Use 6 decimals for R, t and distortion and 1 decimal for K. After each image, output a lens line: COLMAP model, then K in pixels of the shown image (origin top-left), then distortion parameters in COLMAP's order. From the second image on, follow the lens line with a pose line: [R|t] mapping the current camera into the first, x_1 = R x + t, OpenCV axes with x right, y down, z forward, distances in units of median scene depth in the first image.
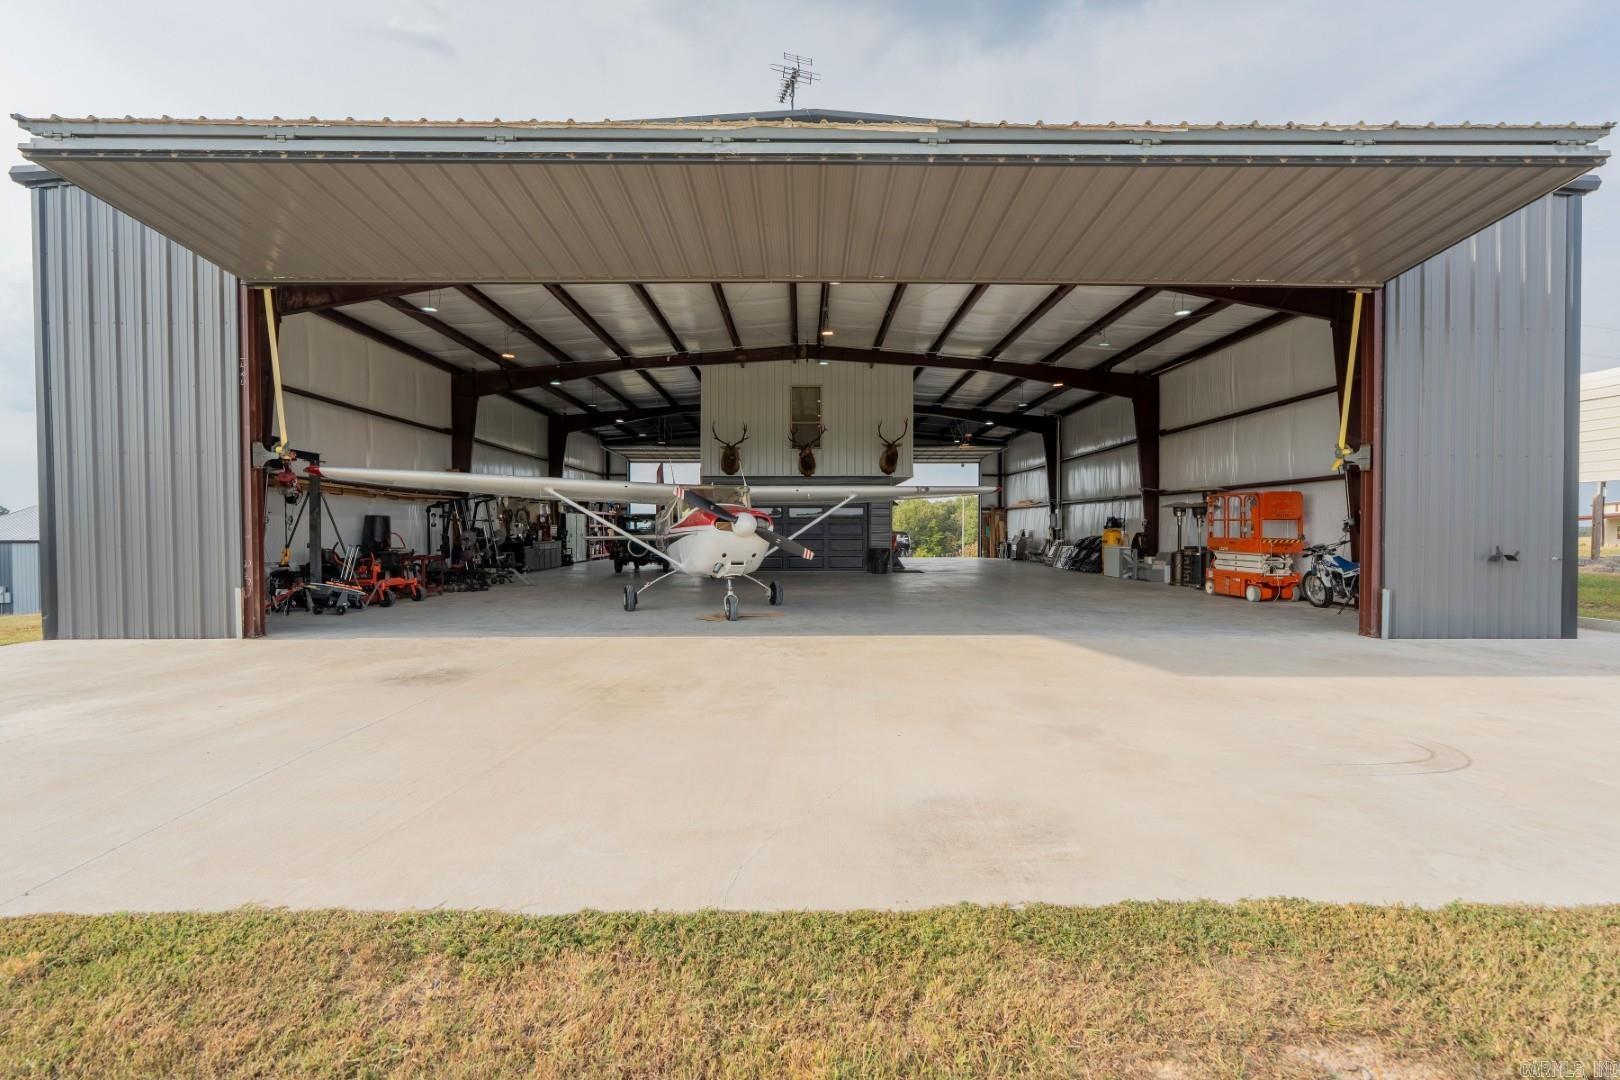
lens RADIAL K [[730.6, 0, 810.0], [0, 730.6, 540.0], [0, 0, 1]] dist [-0.002005, -0.000037]
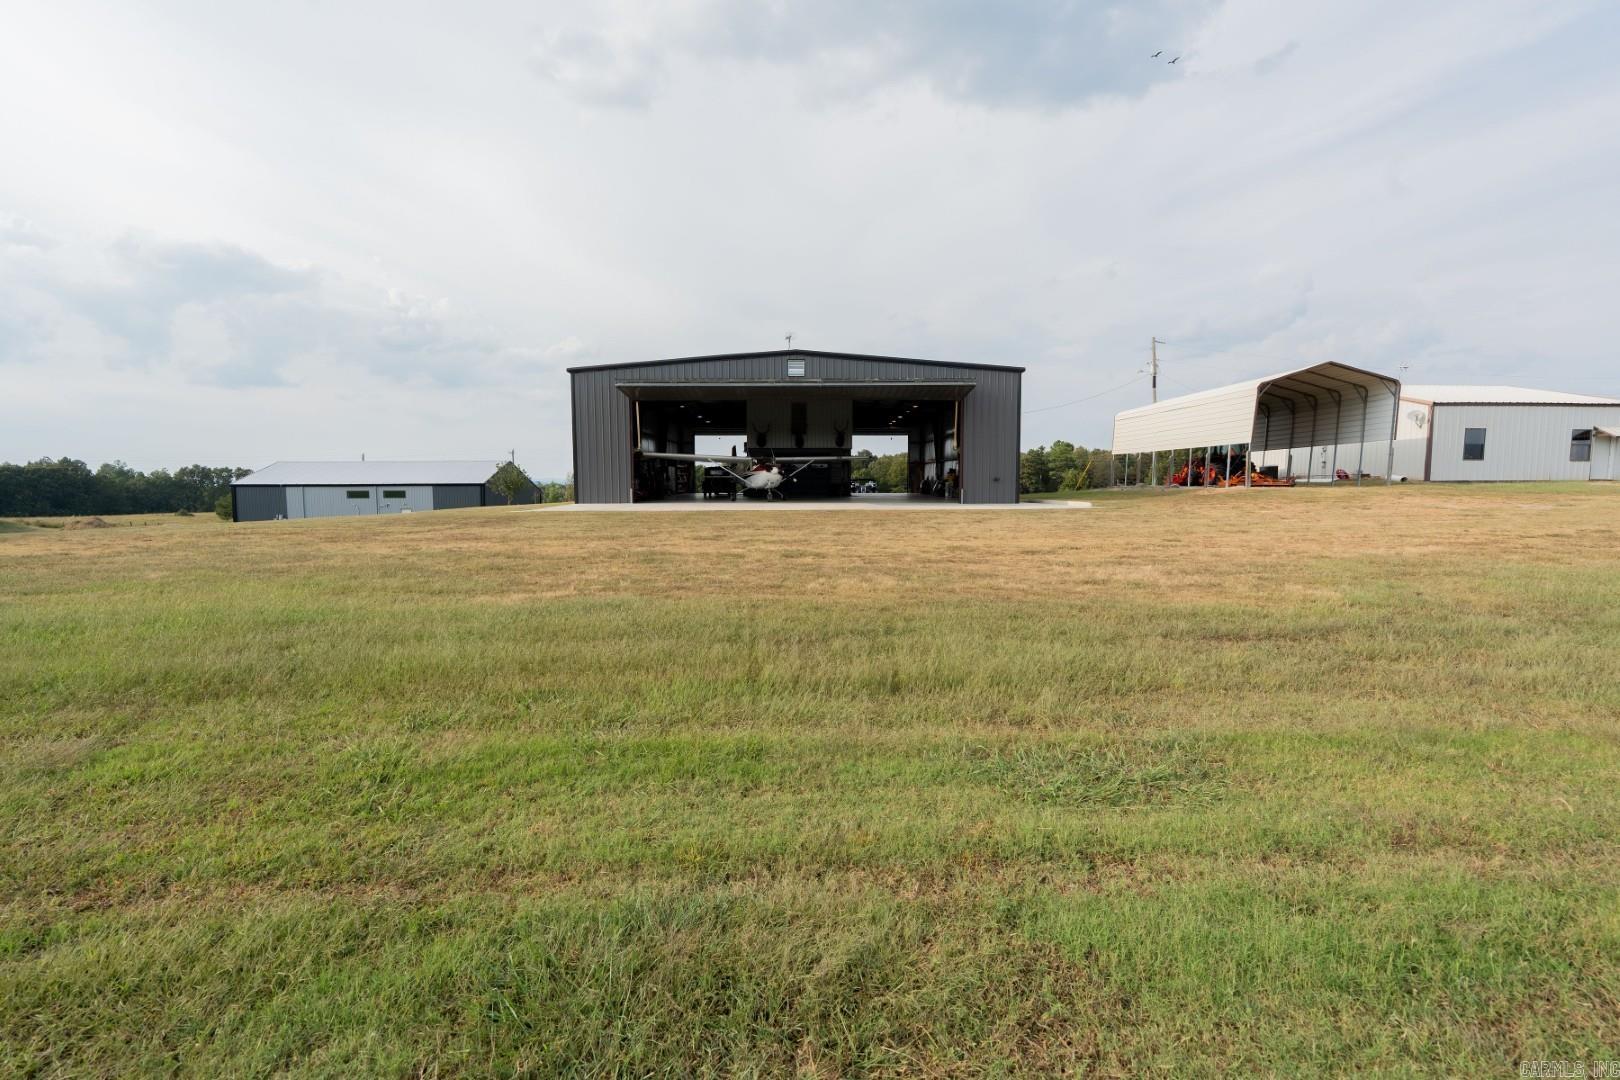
lens RADIAL K [[730.6, 0, 810.0], [0, 730.6, 540.0], [0, 0, 1]] dist [-0.002005, -0.000037]
pose [[0.999923, -0.000520, -0.012367, 0.039651], [0.001326, 0.997868, 0.065254, 0.028698], [0.012307, -0.065266, 0.997792, -0.850485]]
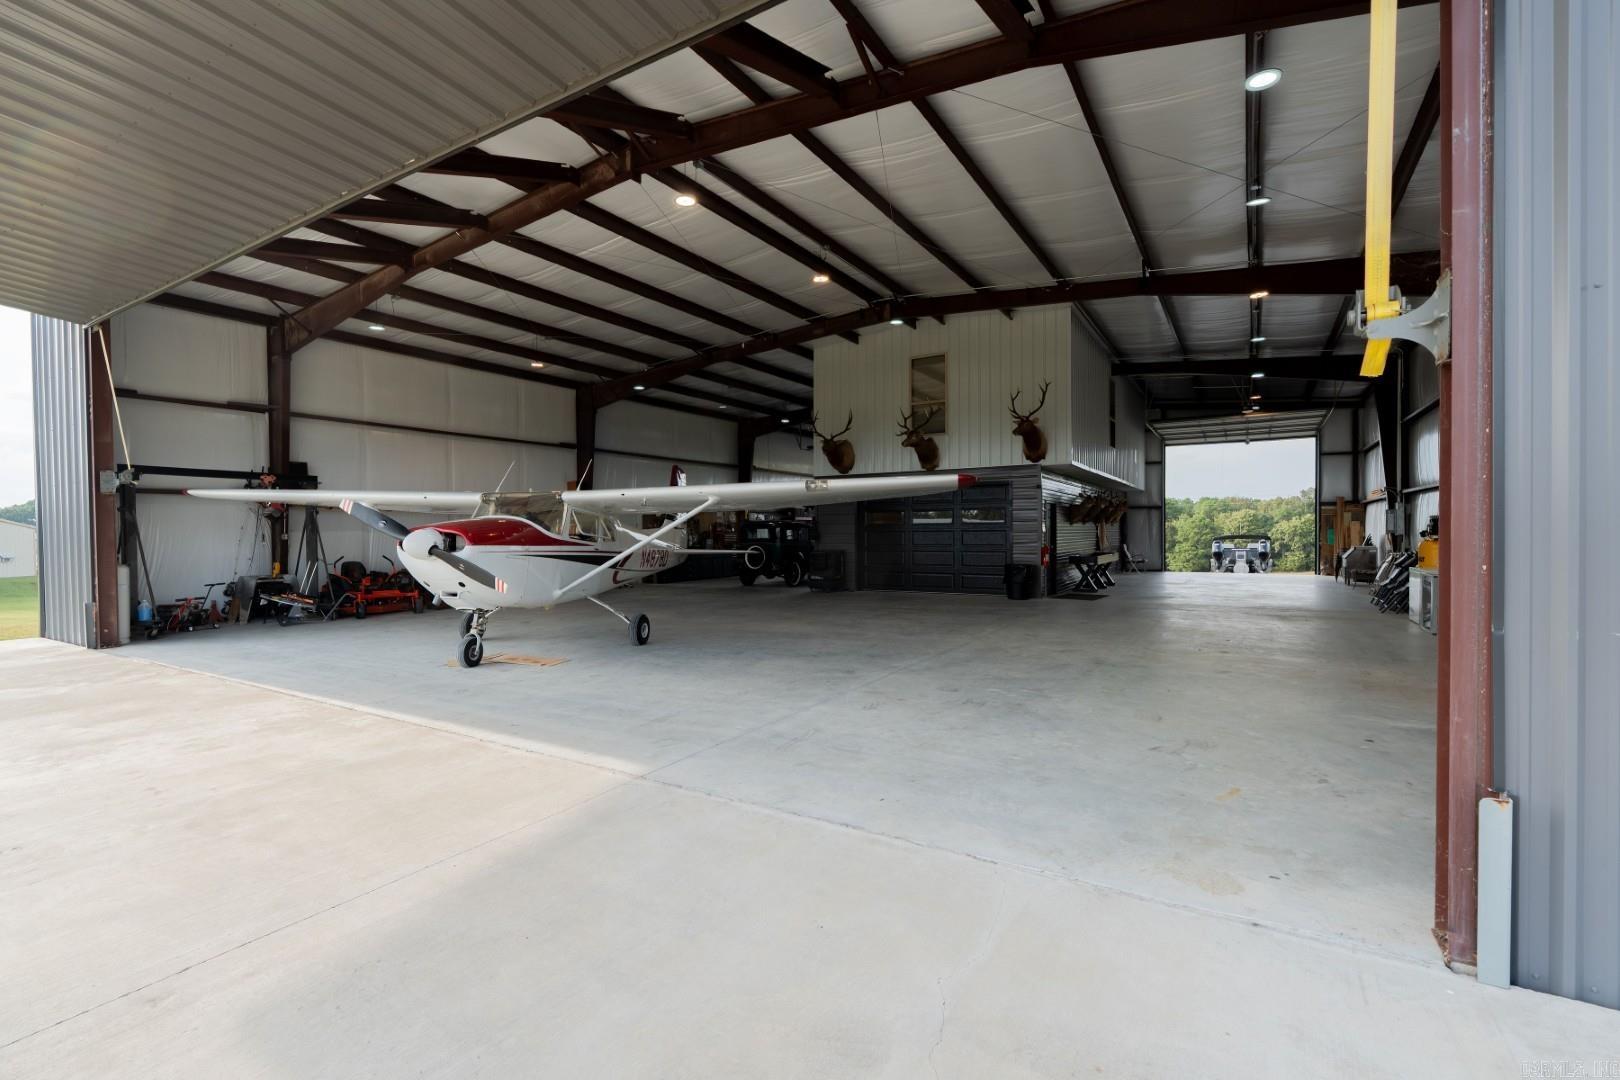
lens RADIAL K [[730.6, 0, 810.0], [0, 730.6, 540.0], [0, 0, 1]] dist [-0.002005, -0.000037]
pose [[0.847132, 0.001495, -0.531380, 0.250254], [-0.001274, 0.999999, 0.000783, -0.011380], [0.531381, 0.000014, 0.847133, 0.221605]]
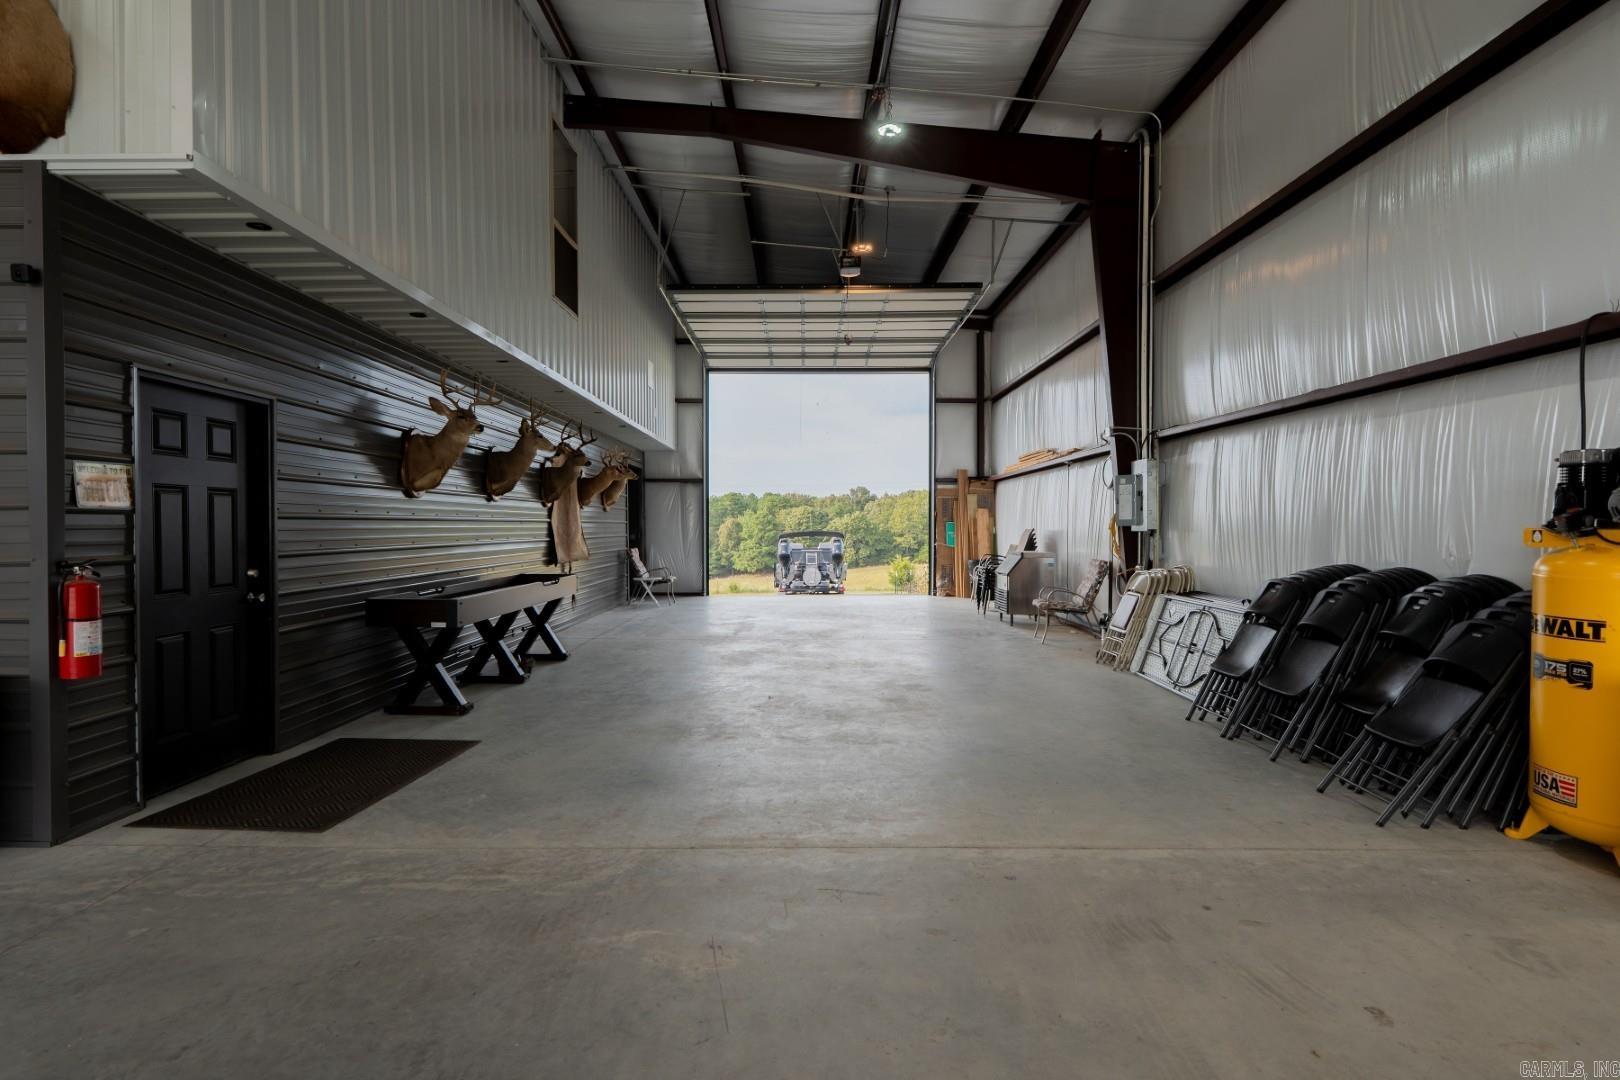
lens RADIAL K [[784.0, 0, 810.0], [0, 784.0, 540.0], [0, 0, 1]] dist [-0.039008, 0.000003]
pose [[0.999941, -0.000888, -0.010808, 0.216385], [0.000936, 0.999990, 0.004421, -0.013326], [0.010804, -0.004431, 0.999932, 0.707945]]
